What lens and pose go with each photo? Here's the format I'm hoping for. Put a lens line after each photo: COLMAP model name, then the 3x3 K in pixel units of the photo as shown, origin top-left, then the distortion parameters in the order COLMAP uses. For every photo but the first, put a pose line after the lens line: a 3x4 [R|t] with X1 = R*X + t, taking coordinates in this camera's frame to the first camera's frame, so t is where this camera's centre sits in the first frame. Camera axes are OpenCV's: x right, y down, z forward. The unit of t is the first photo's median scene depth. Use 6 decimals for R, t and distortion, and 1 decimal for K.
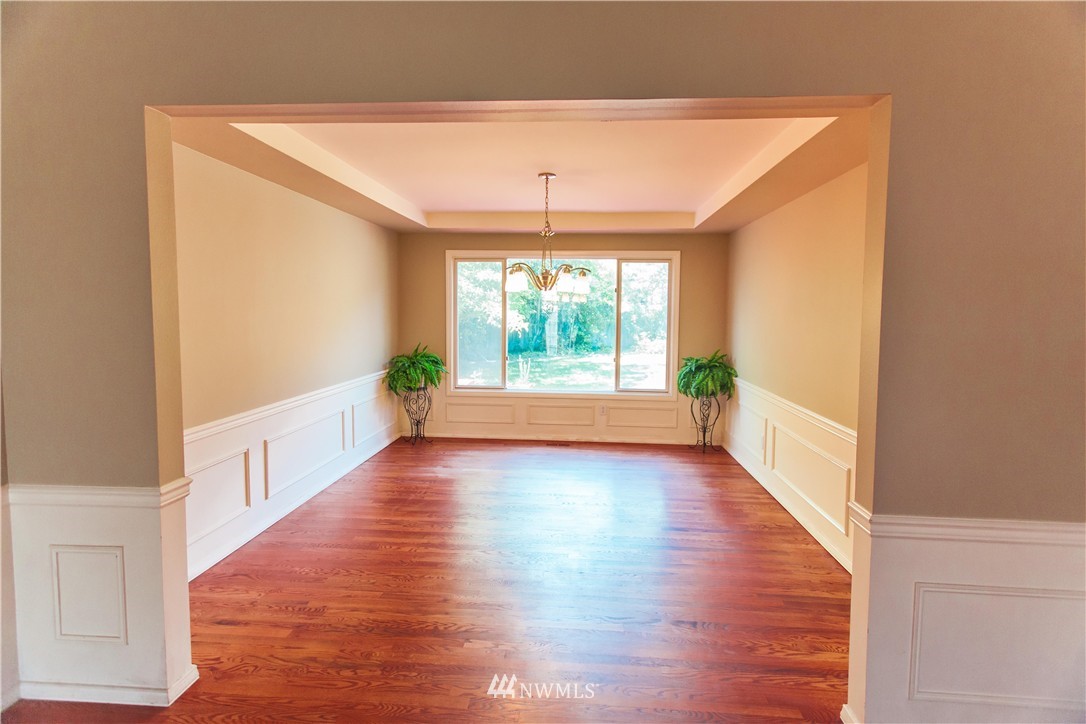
lens RADIAL K [[535.5, 0, 546.0], [0, 535.5, 341.5], [0, 0, 1]] dist [0.001034, 0.000137]
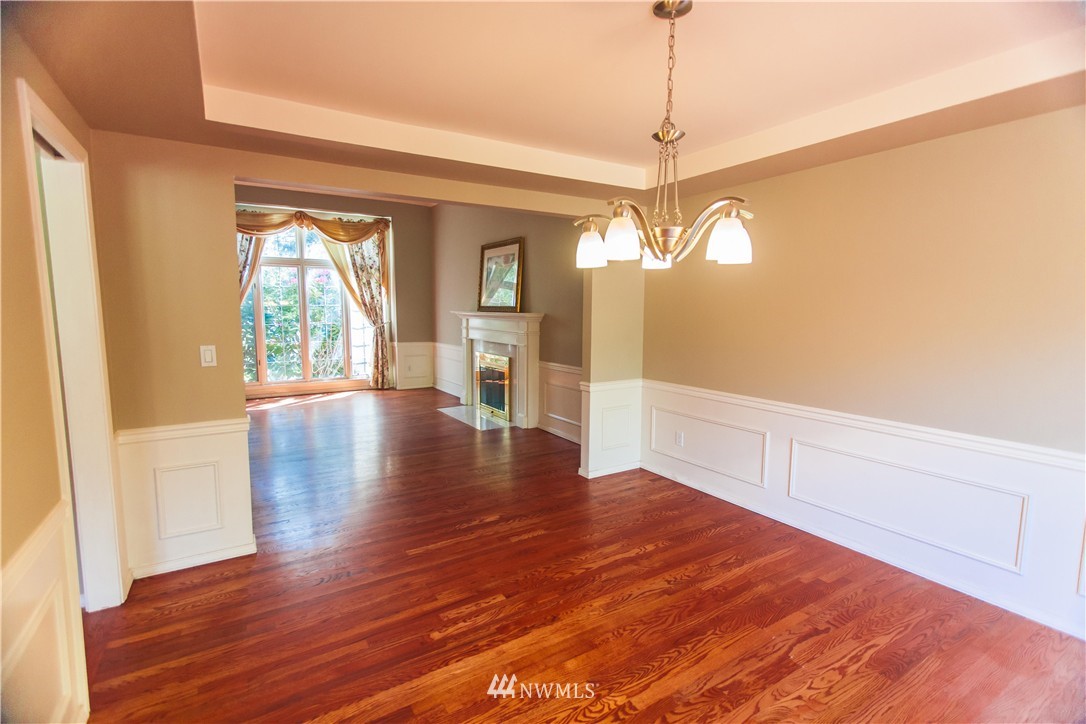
lens RADIAL K [[507.9, 0, 543.7], [0, 507.9, 364.2], [0, 0, 1]] dist [0.002064, 0.000264]
pose [[-0.805596, 0.054023, -0.589997, 0.239432], [-0.048436, 0.986495, 0.156463, -0.046540], [0.590482, 0.154623, -0.792100, 0.874711]]
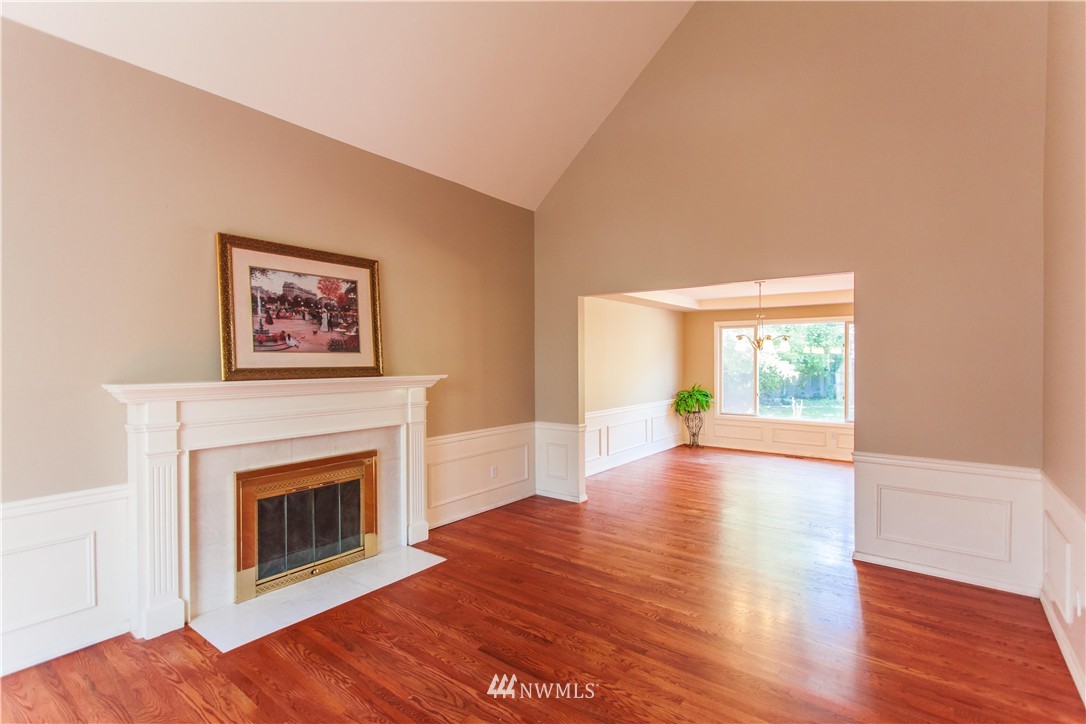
lens RADIAL K [[507.9, 0, 543.7], [0, 507.9, 364.2], [0, 0, 1]] dist [0.002064, 0.000264]
pose [[0.832595, -0.003275, -0.553872, 0.212058], [-0.025216, 0.998722, -0.043809, 0.024751], [0.553308, 0.050442, 0.831448, -0.465543]]
